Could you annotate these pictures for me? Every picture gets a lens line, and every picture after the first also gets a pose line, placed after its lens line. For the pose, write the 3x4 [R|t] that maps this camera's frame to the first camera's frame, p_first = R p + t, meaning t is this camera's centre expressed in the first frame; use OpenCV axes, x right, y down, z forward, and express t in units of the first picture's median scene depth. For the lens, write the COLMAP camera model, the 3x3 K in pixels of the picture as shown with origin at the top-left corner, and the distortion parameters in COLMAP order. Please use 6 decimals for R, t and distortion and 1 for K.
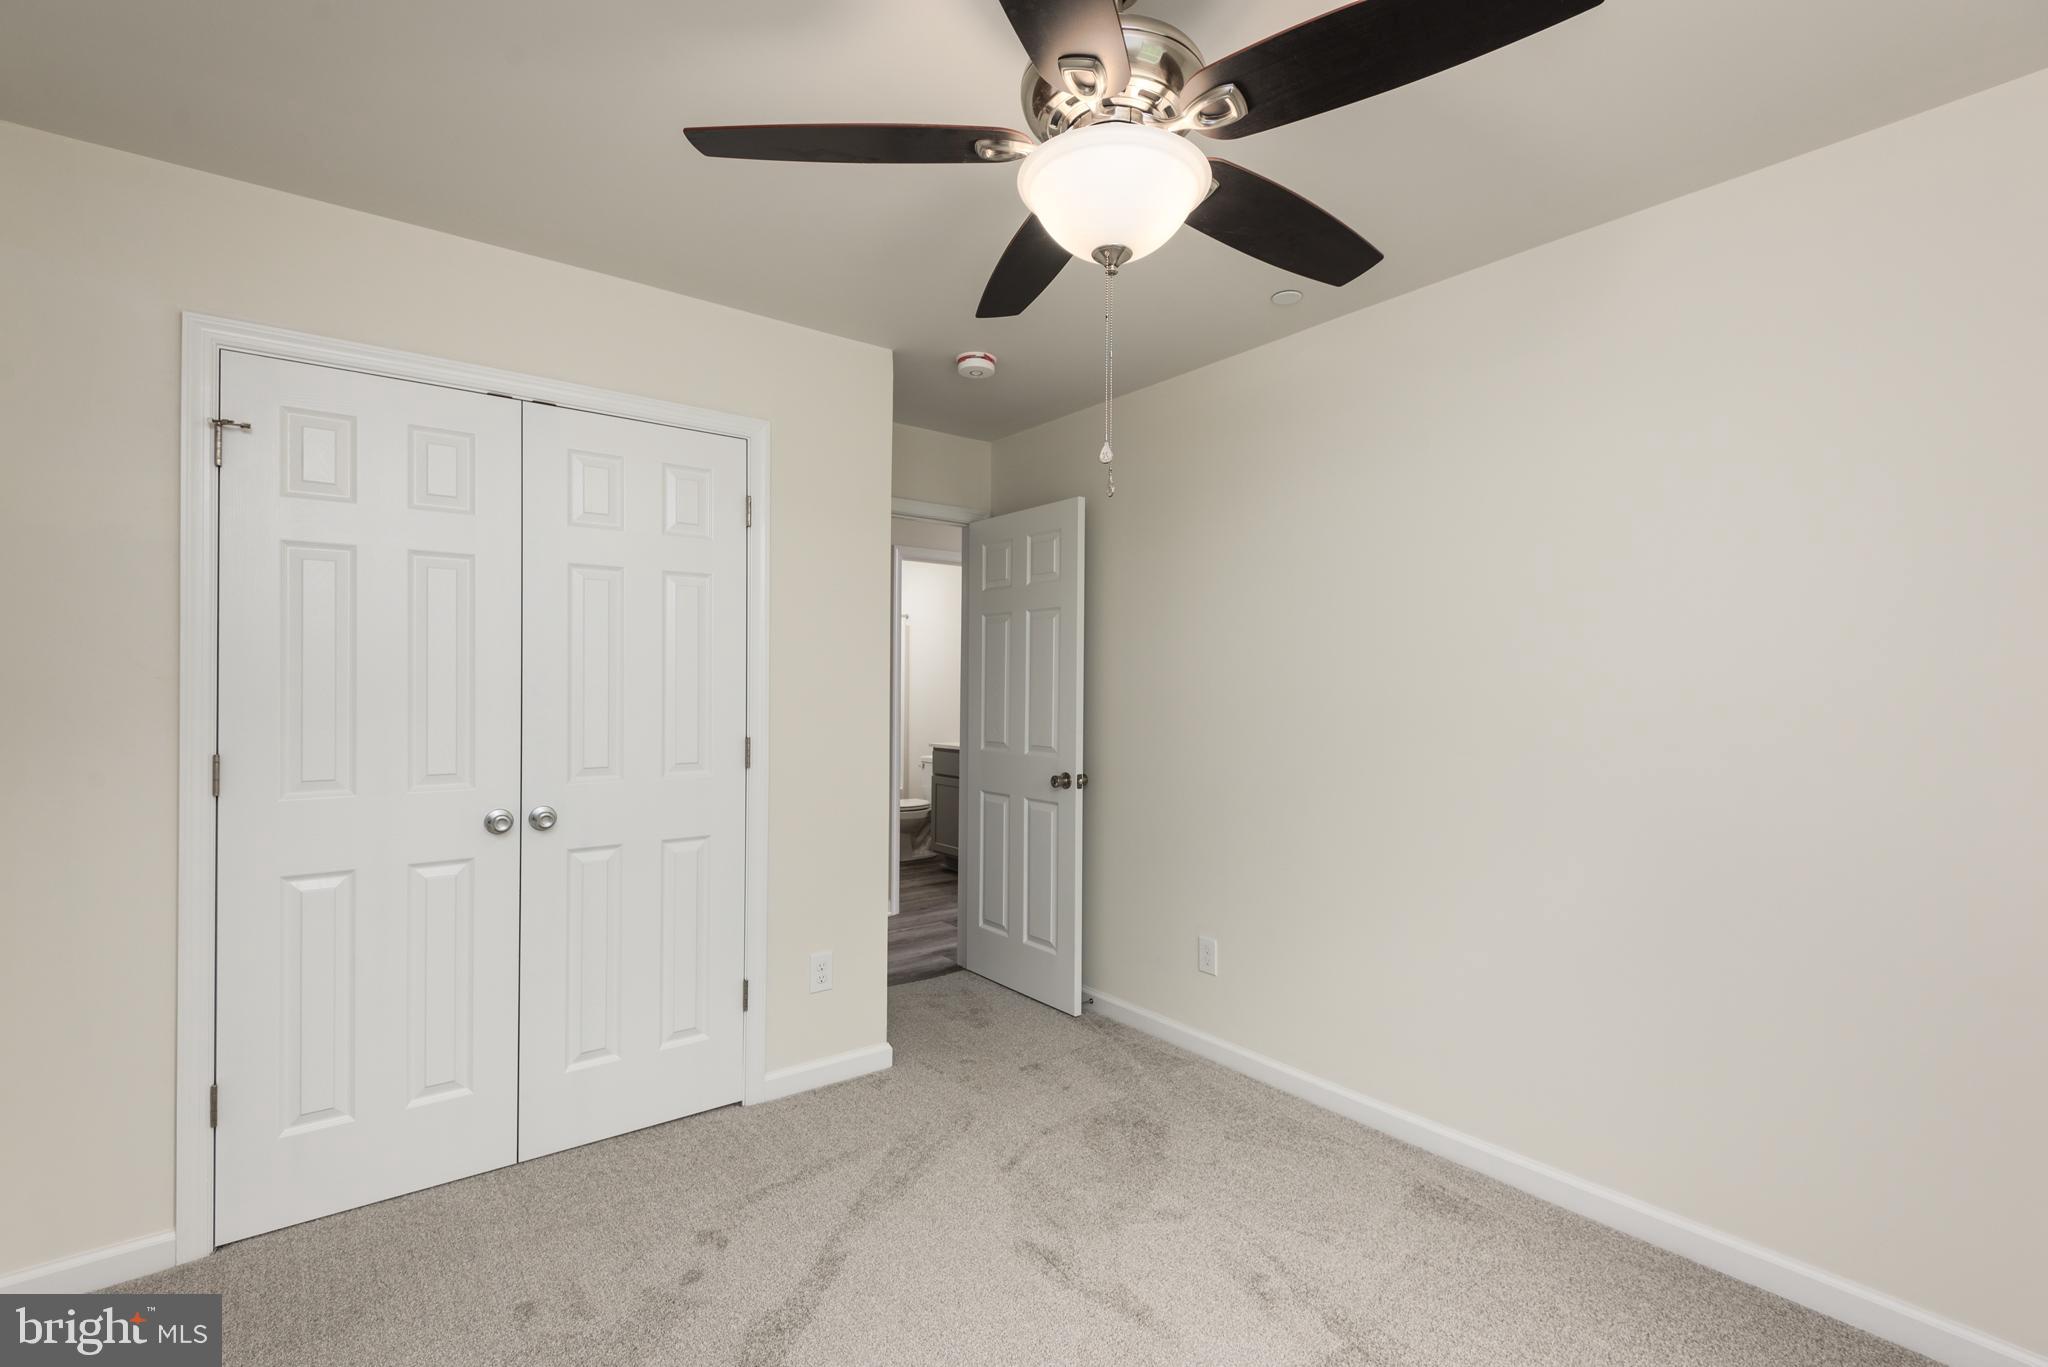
lens RADIAL K [[918.4, 0, 1024.0], [0, 918.4, 683.5], [0, 0, 1]] dist [0.023159, -0.016528]
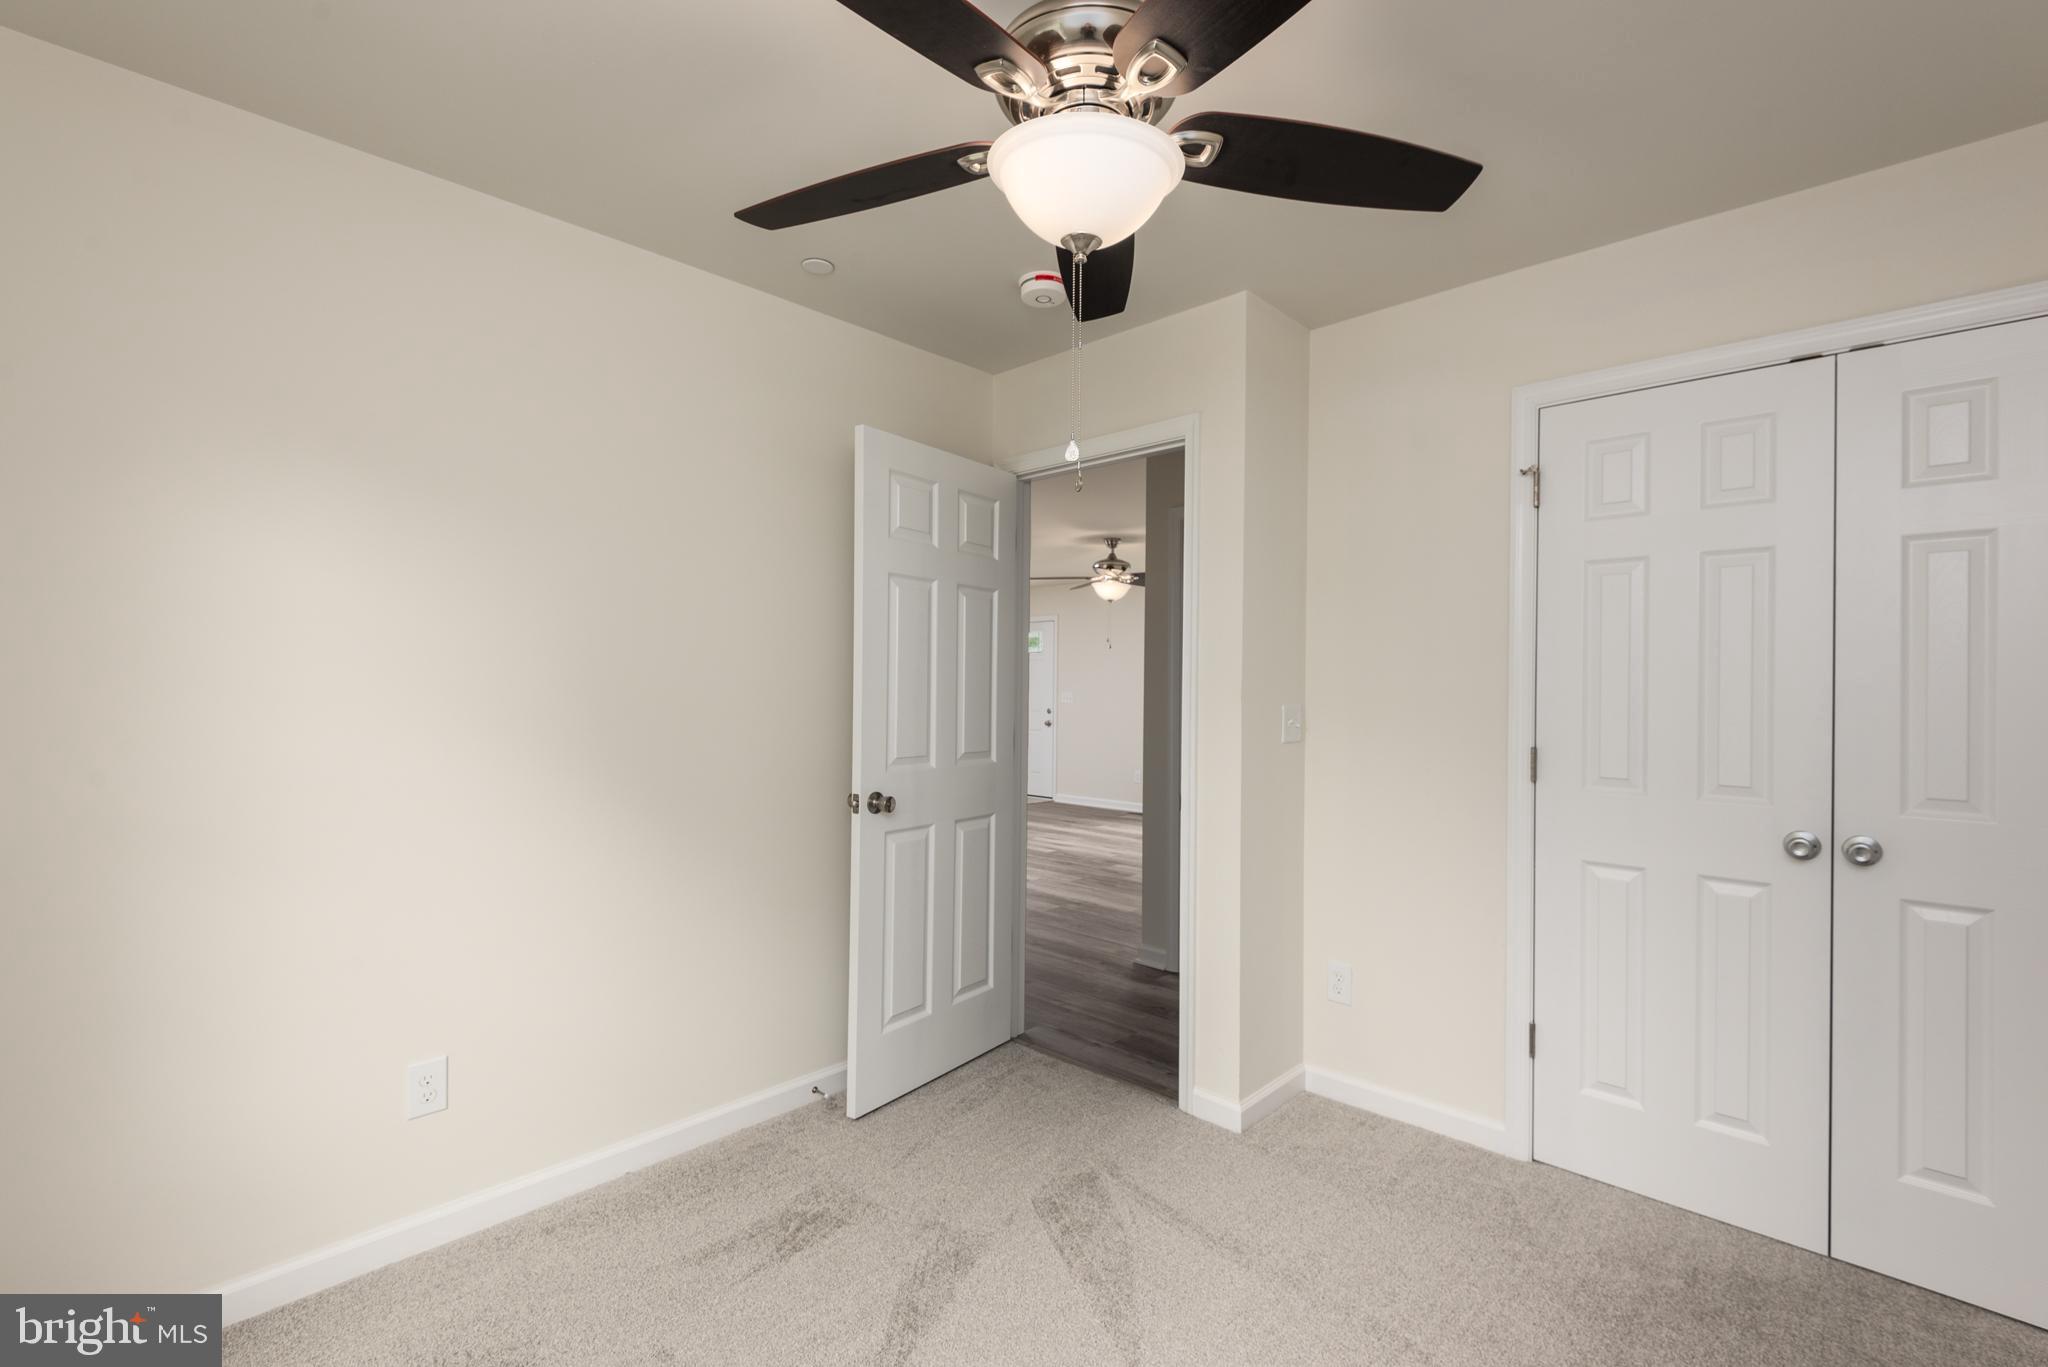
lens RADIAL K [[923.2, 0, 1024.1], [0, 923.2, 677.3], [0, 0, 1]] dist [0.032087, -0.017386]
pose [[0.133650, -0.009830, -0.990980, 0.214237], [-0.003710, 0.999939, -0.010419, 0.000940], [0.991022, 0.005069, 0.133606, 0.158944]]
